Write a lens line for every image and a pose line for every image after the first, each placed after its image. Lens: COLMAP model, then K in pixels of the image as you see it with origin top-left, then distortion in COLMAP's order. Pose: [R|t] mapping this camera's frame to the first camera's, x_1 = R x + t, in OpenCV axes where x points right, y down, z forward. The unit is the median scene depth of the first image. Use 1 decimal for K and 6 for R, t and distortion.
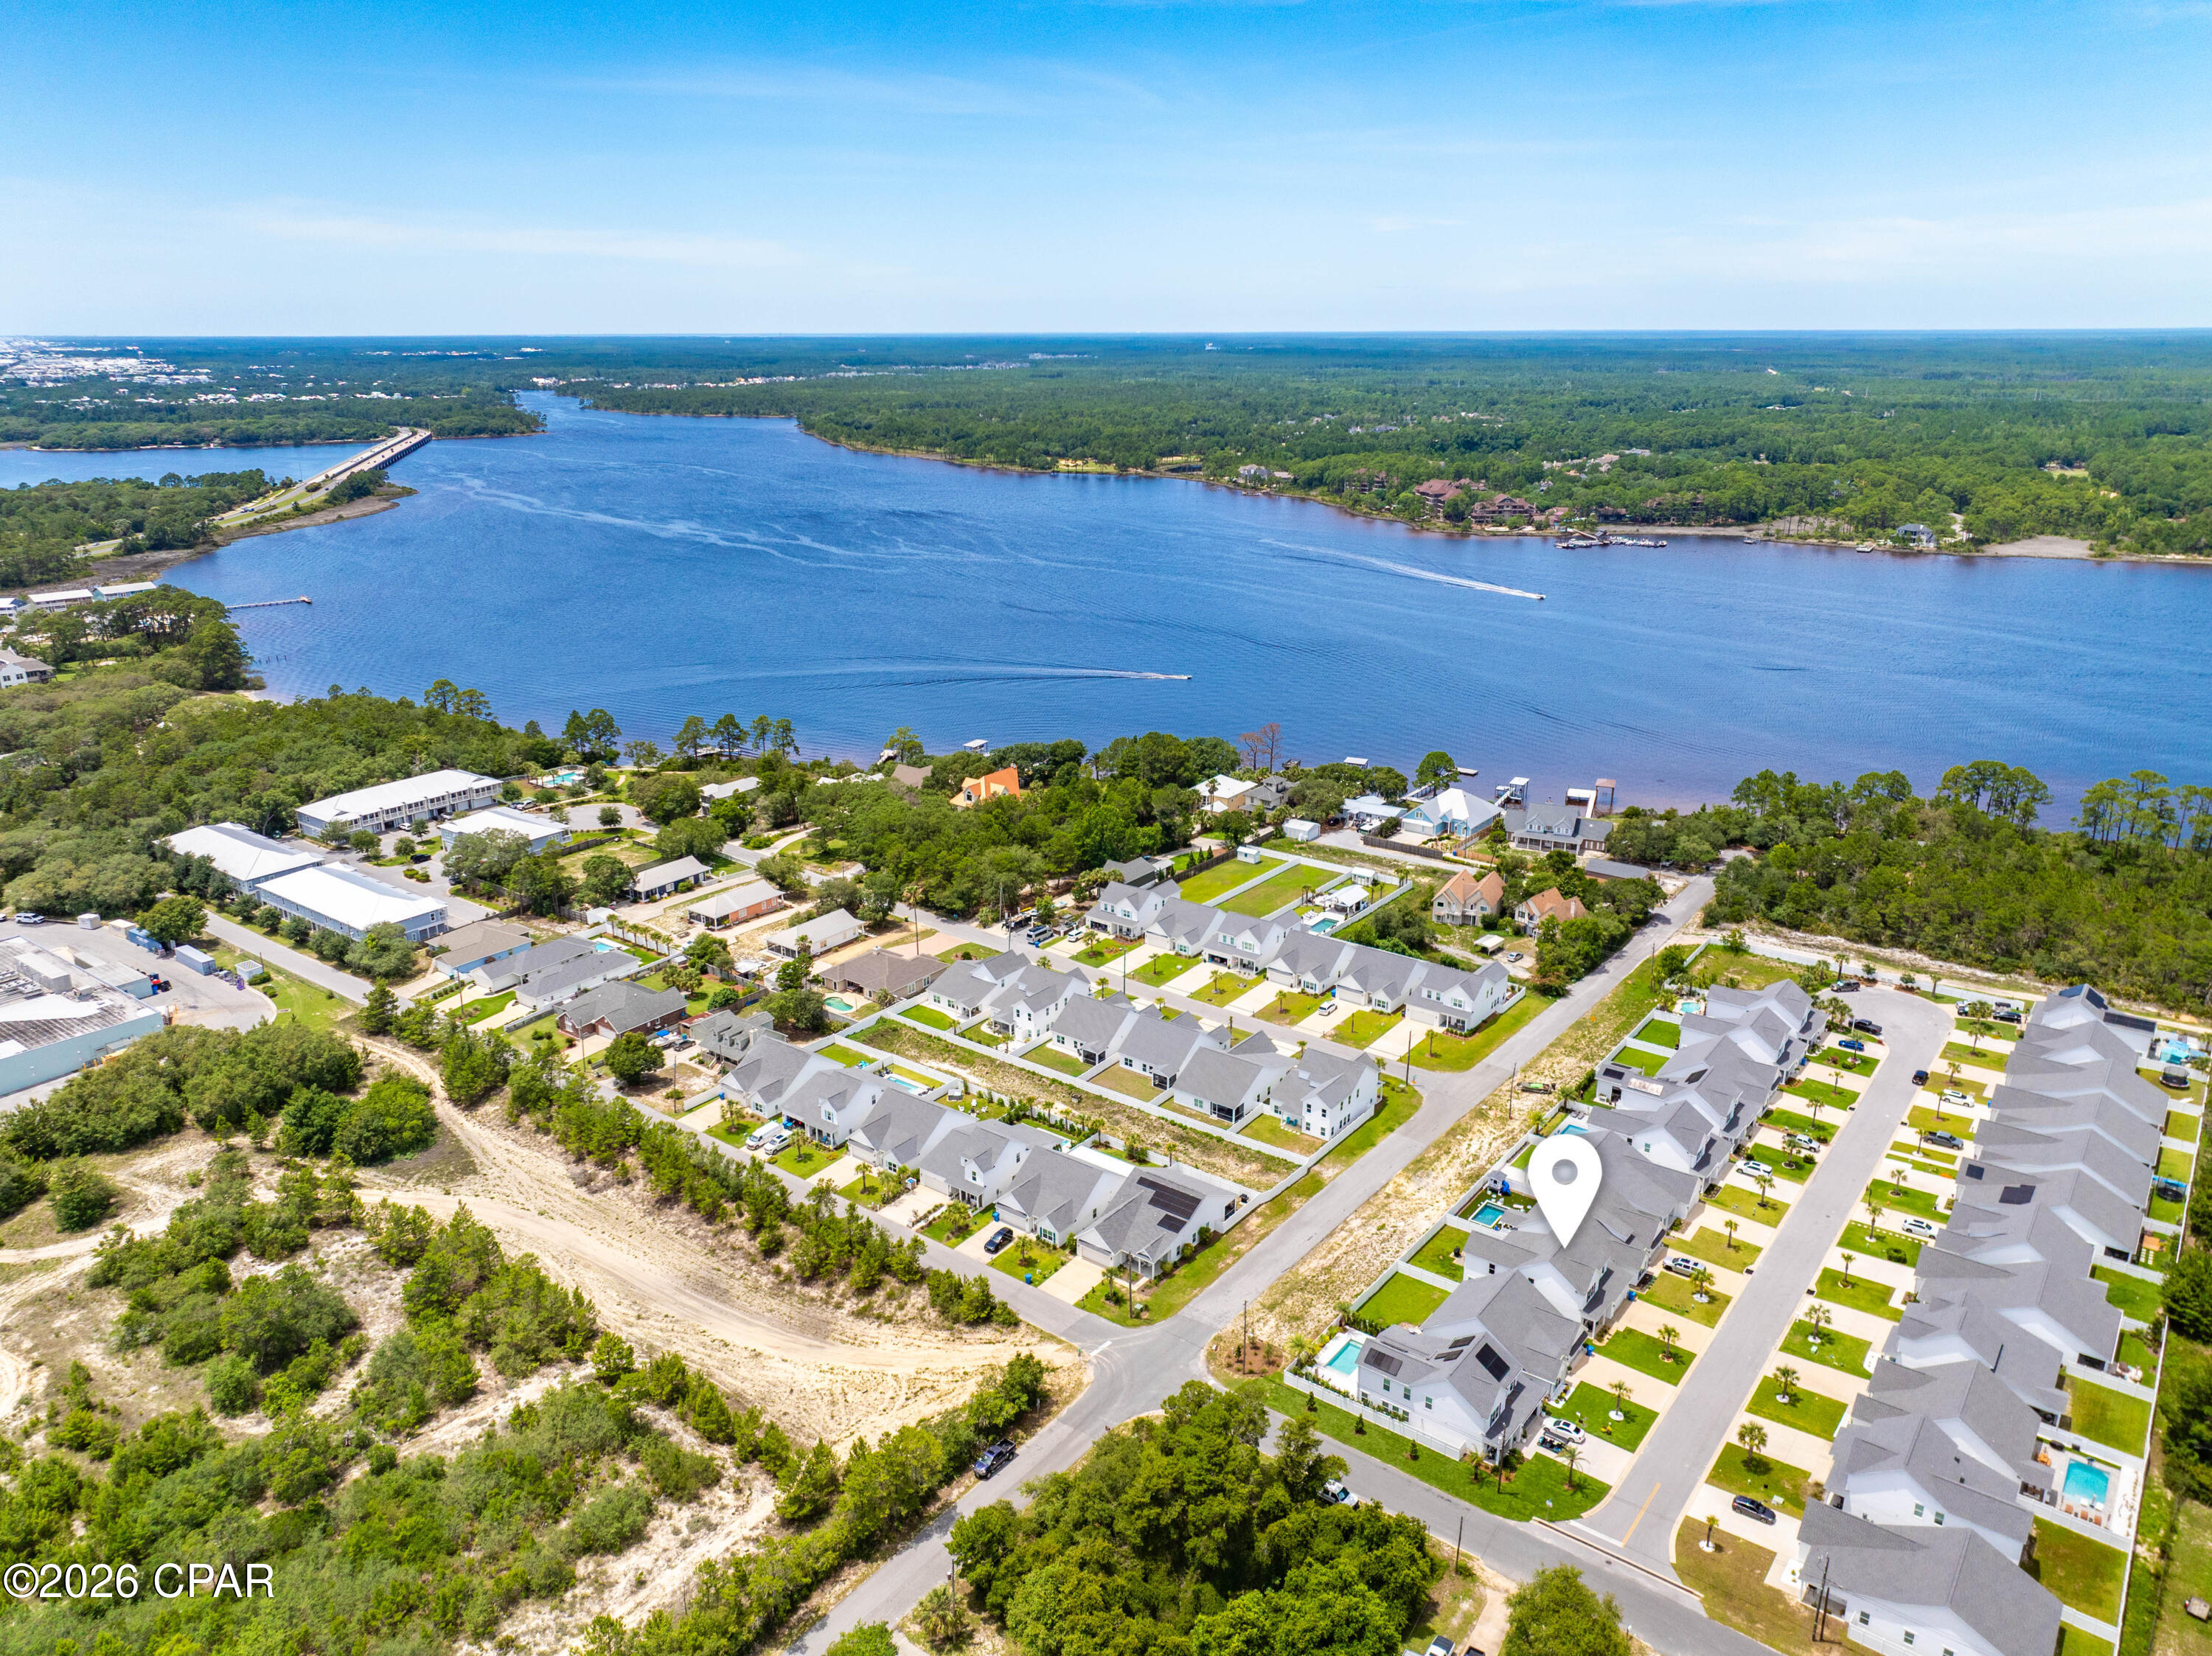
lens RADIAL K [[1505.8, 0, 1106.0], [0, 1505.8, 828.0], [0, 0, 1]] dist [0.006376, 0.000173]
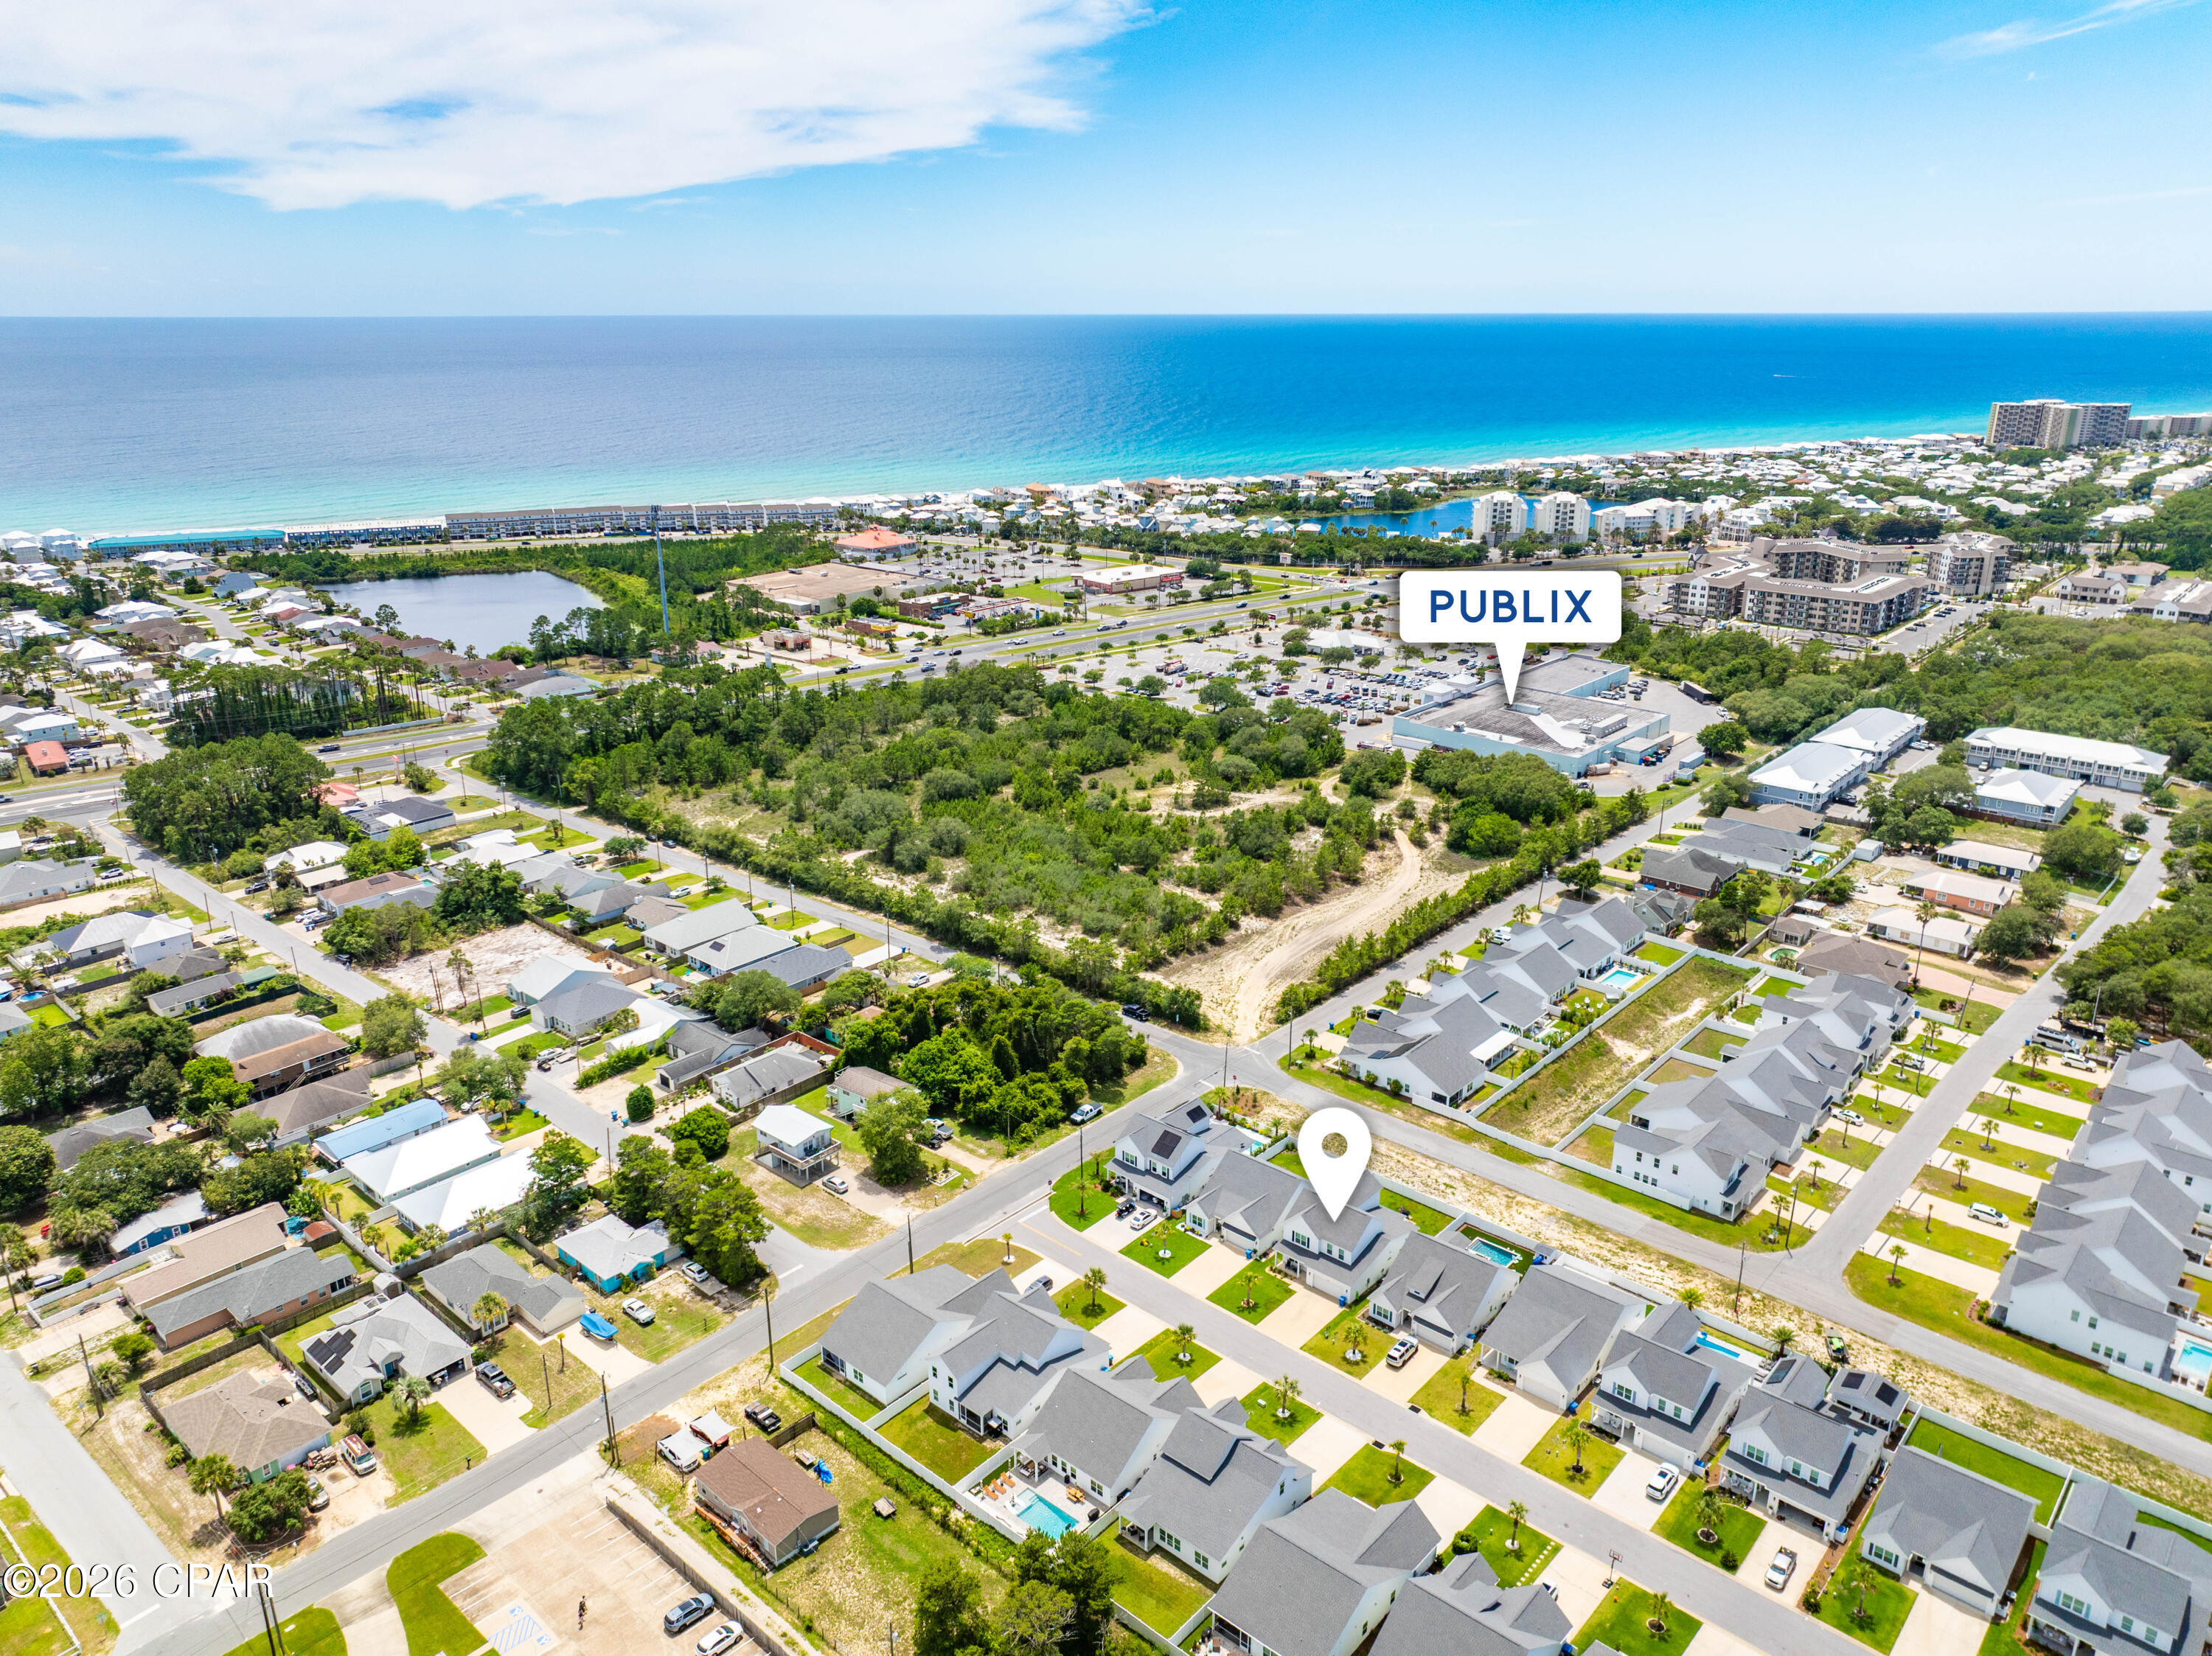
lens RADIAL K [[1530.5, 0, 1120.4], [0, 1530.5, 827.7], [0, 0, 1]] dist [0.006688, -0.008819]
pose [[-0.062971, 0.321366, -0.944859, 0.848949], [-0.309053, 0.893922, 0.324639, -0.167552], [0.948958, 0.312455, 0.043028, 0.521965]]
